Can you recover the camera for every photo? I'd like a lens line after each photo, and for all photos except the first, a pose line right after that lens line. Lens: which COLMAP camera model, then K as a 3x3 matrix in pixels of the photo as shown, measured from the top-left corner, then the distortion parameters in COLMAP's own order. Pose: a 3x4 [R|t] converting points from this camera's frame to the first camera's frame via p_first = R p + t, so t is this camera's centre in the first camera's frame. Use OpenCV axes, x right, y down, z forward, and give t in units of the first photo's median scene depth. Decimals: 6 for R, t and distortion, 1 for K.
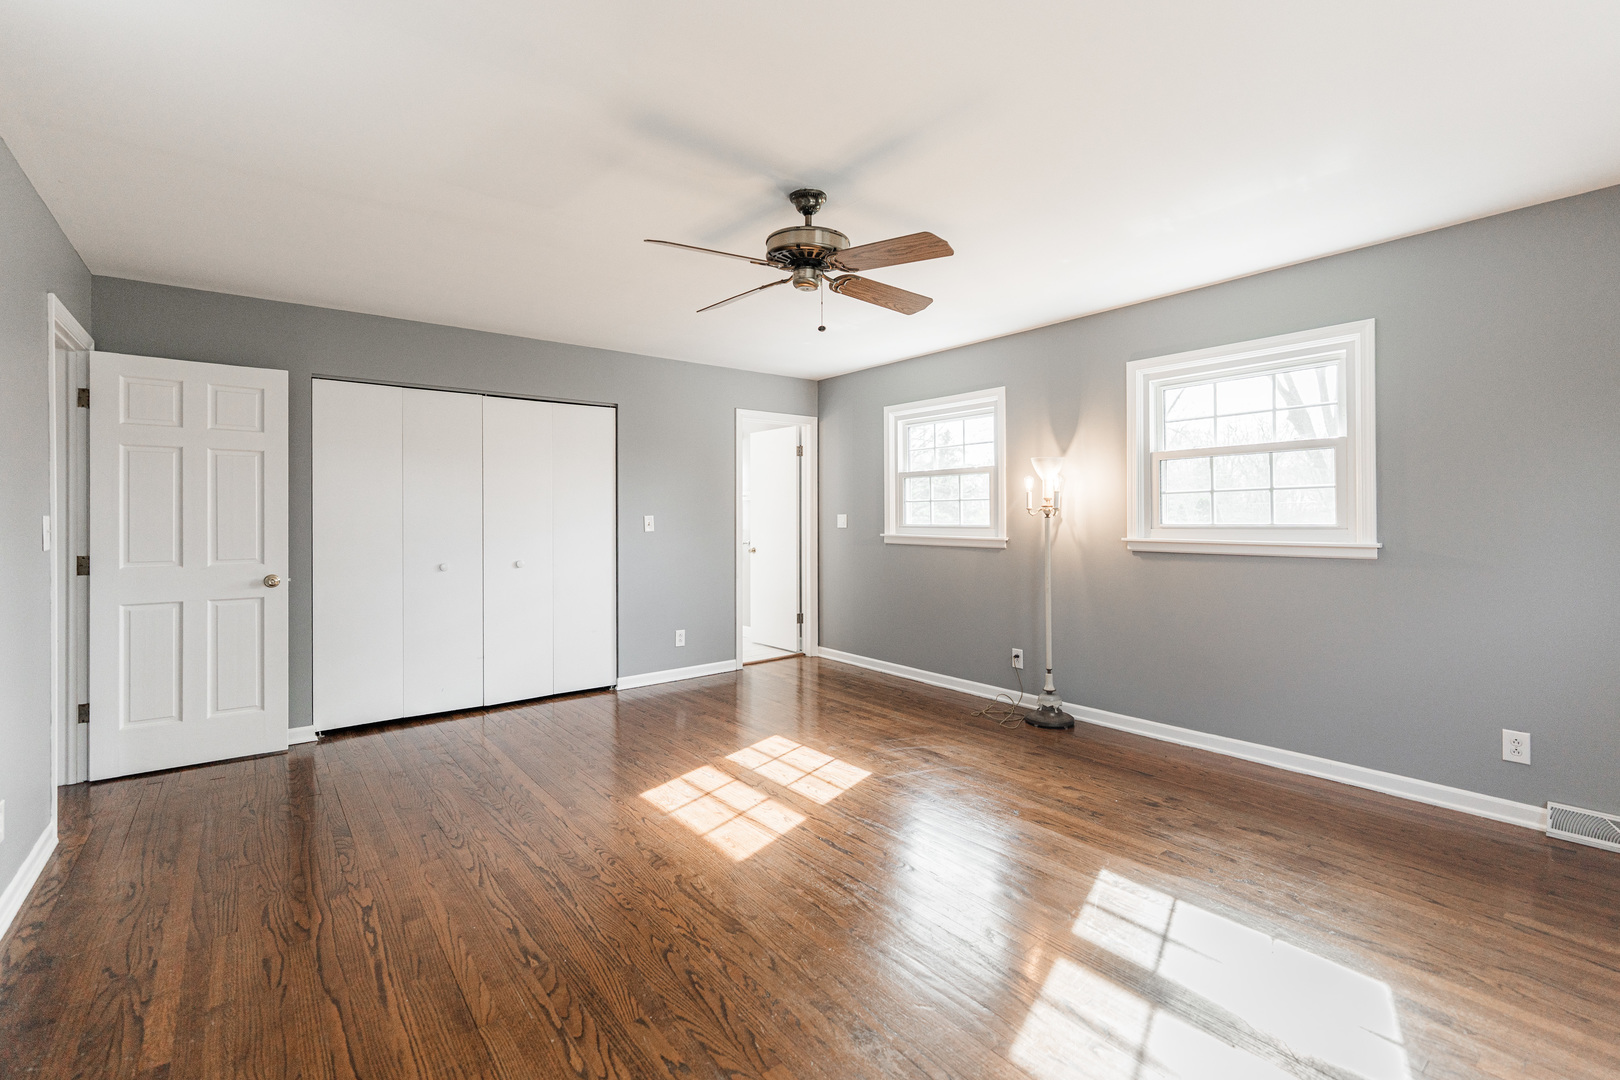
lens RADIAL K [[699.8, 0, 809.9], [0, 699.8, 510.2], [0, 0, 1]] dist [0.010731, -0.000040]
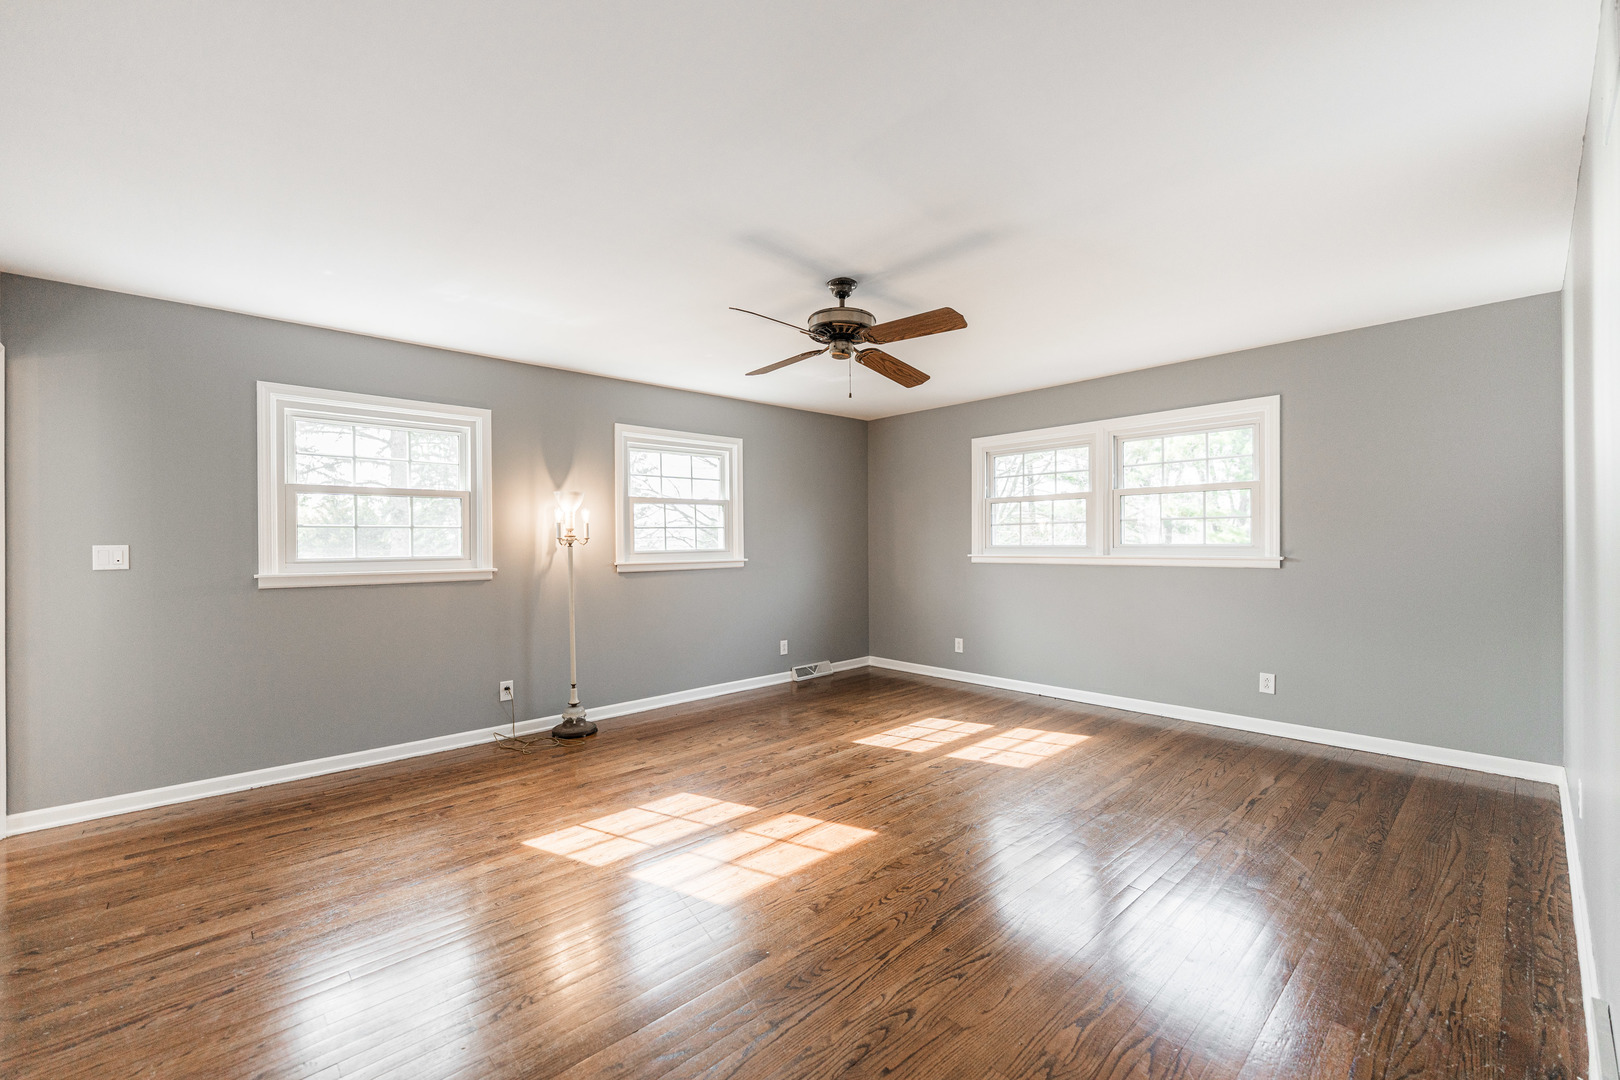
lens RADIAL K [[667.7, 0, 783.8], [0, 667.7, 525.1], [0, 0, 1]] dist [-0.000827, 0.000068]
pose [[-0.047859, 0.034551, 0.998256, -0.803950], [0.003895, 0.999400, -0.034403, 0.016119], [-0.998847, 0.002242, -0.047965, 0.796783]]
